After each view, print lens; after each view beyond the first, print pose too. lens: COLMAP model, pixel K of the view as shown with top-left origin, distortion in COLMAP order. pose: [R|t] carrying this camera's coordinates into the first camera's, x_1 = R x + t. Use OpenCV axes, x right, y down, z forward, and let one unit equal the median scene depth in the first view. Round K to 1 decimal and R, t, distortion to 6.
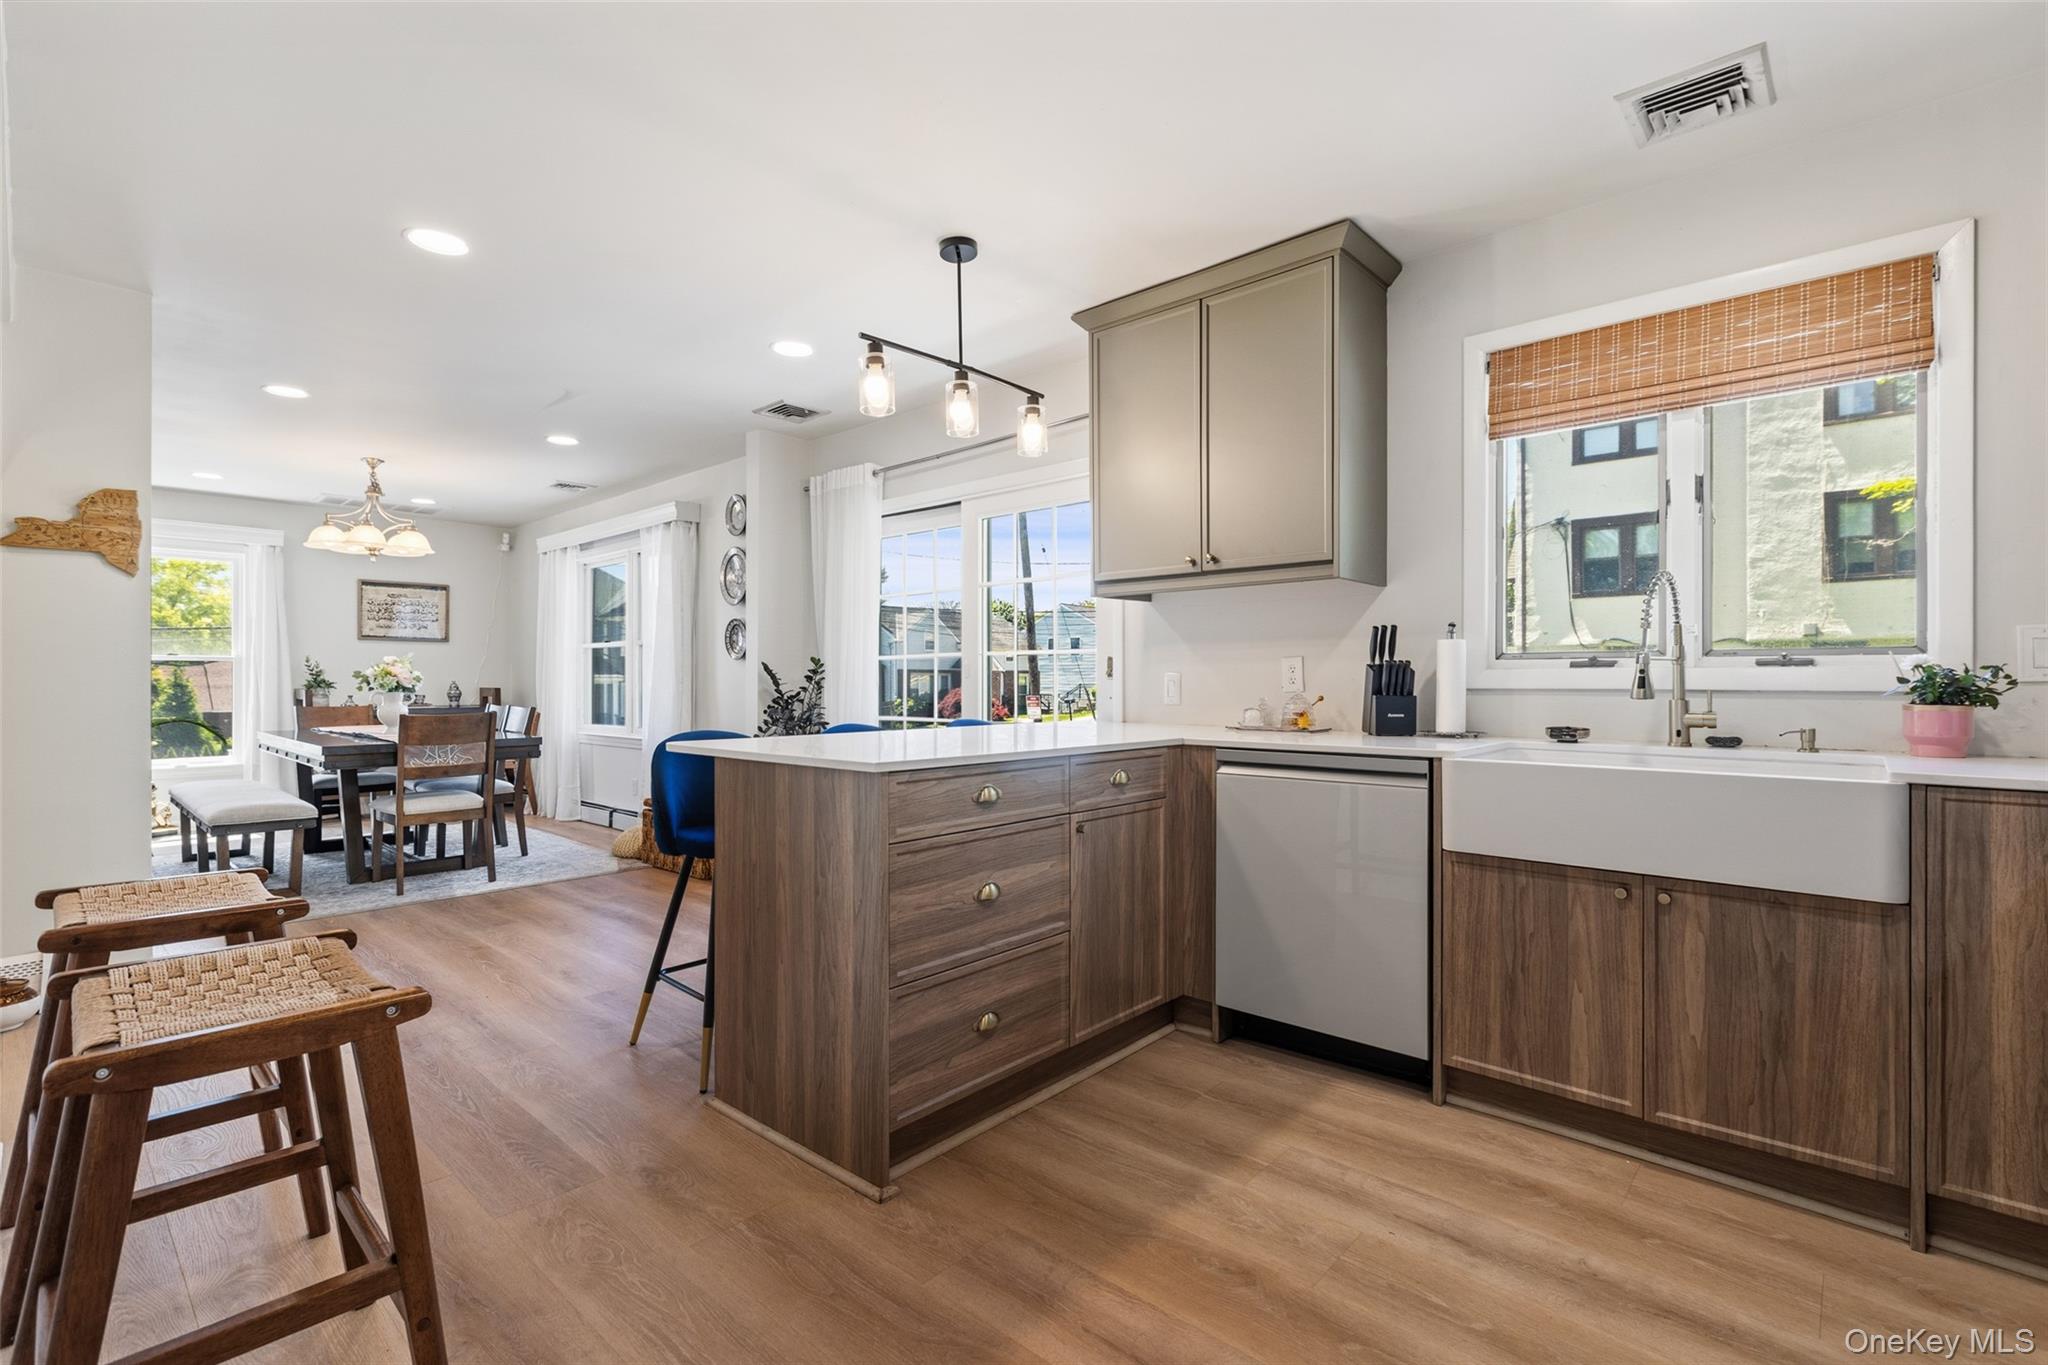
lens RADIAL K [[933.0, 0, 1033.3], [0, 933.0, 670.3], [0, 0, 1]] dist [0.004468, -0.001294]
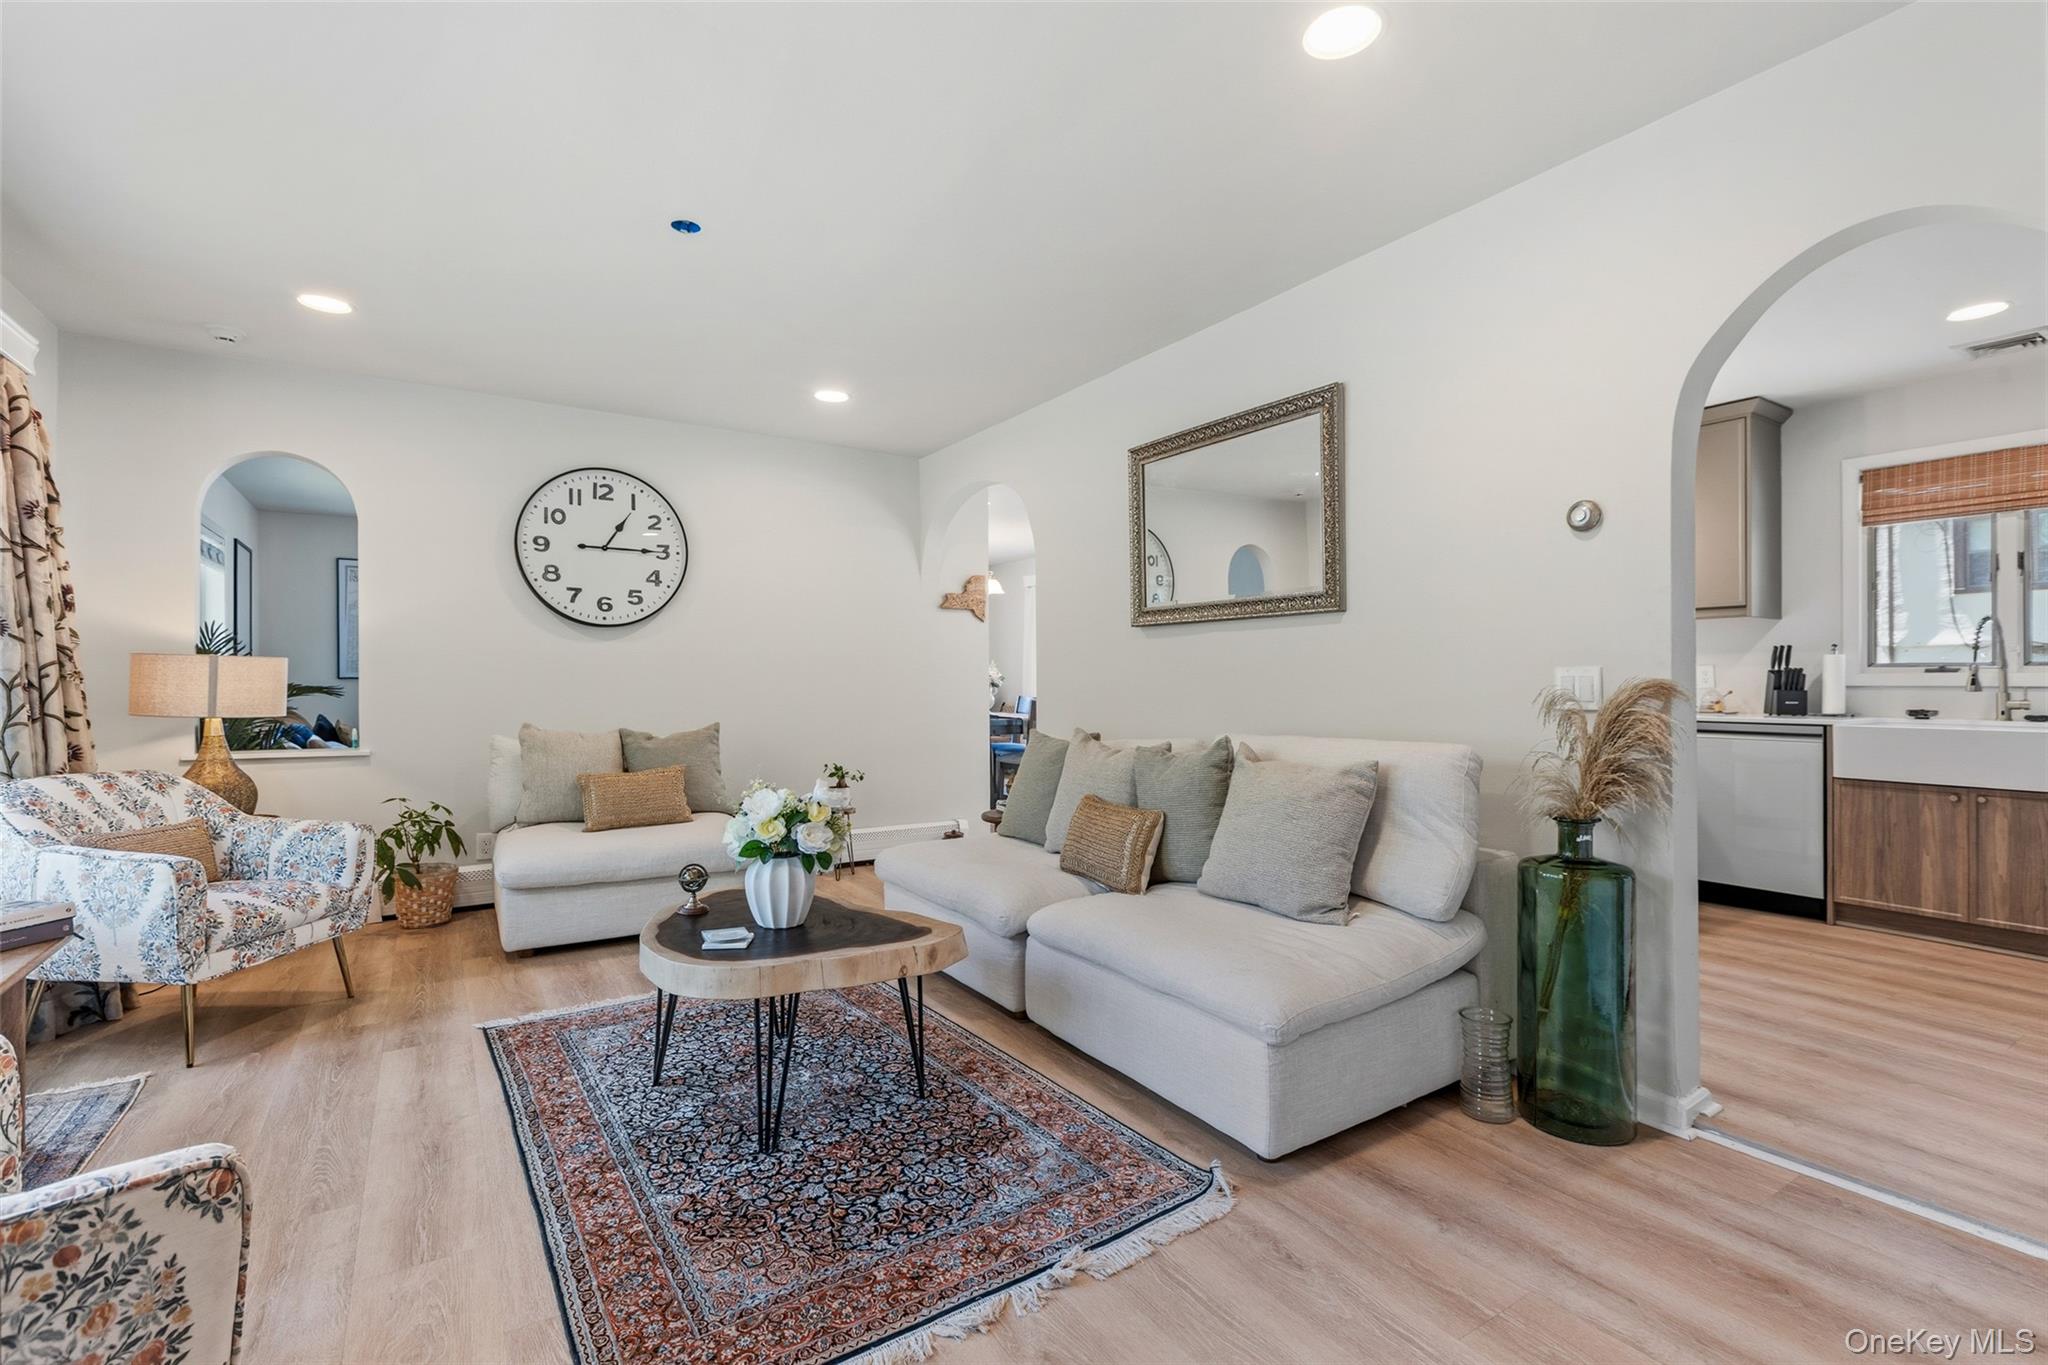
lens RADIAL K [[933.0, 0, 1034.1], [0, 933.0, 666.5], [0, 0, 1]] dist [0.004468, -0.001294]
pose [[0.966980, -0.001726, -0.254846, -0.531478], [0.001020, 0.999995, -0.002901, -0.010950], [0.254850, 0.002546, 0.966977, -1.016078]]
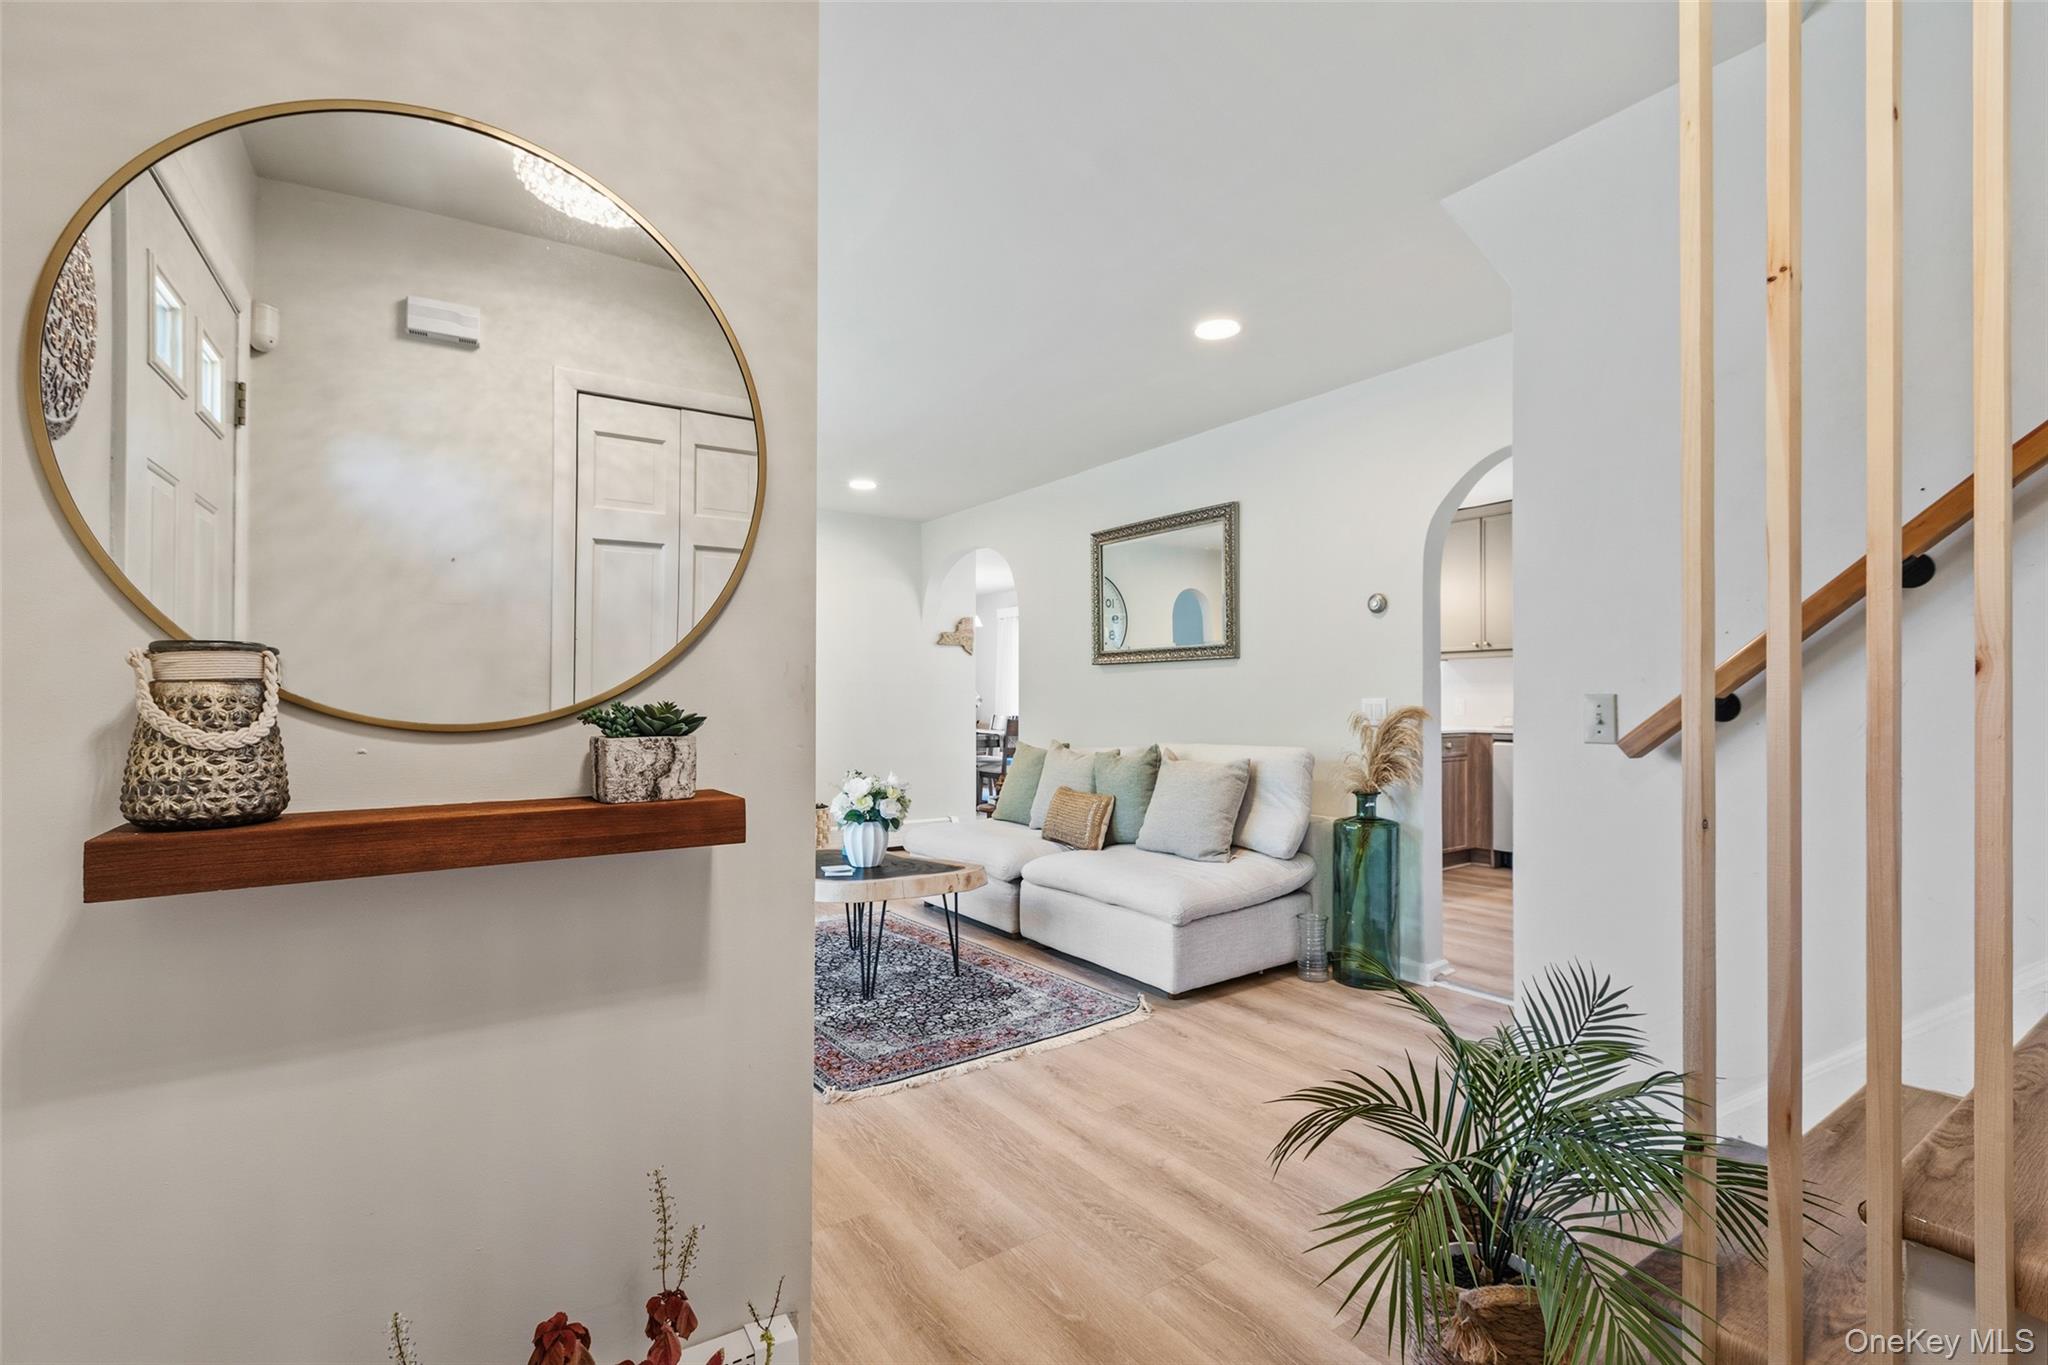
lens RADIAL K [[933.0, 0, 1043.6], [0, 933.0, 692.1], [0, 0, 1]] dist [0.004468, -0.001294]
pose [[0.978853, 0.001151, -0.204560, -0.445100], [0.000057, 0.999983, 0.005902, -0.033898], [0.204563, -0.005789, 0.978836, -1.572740]]
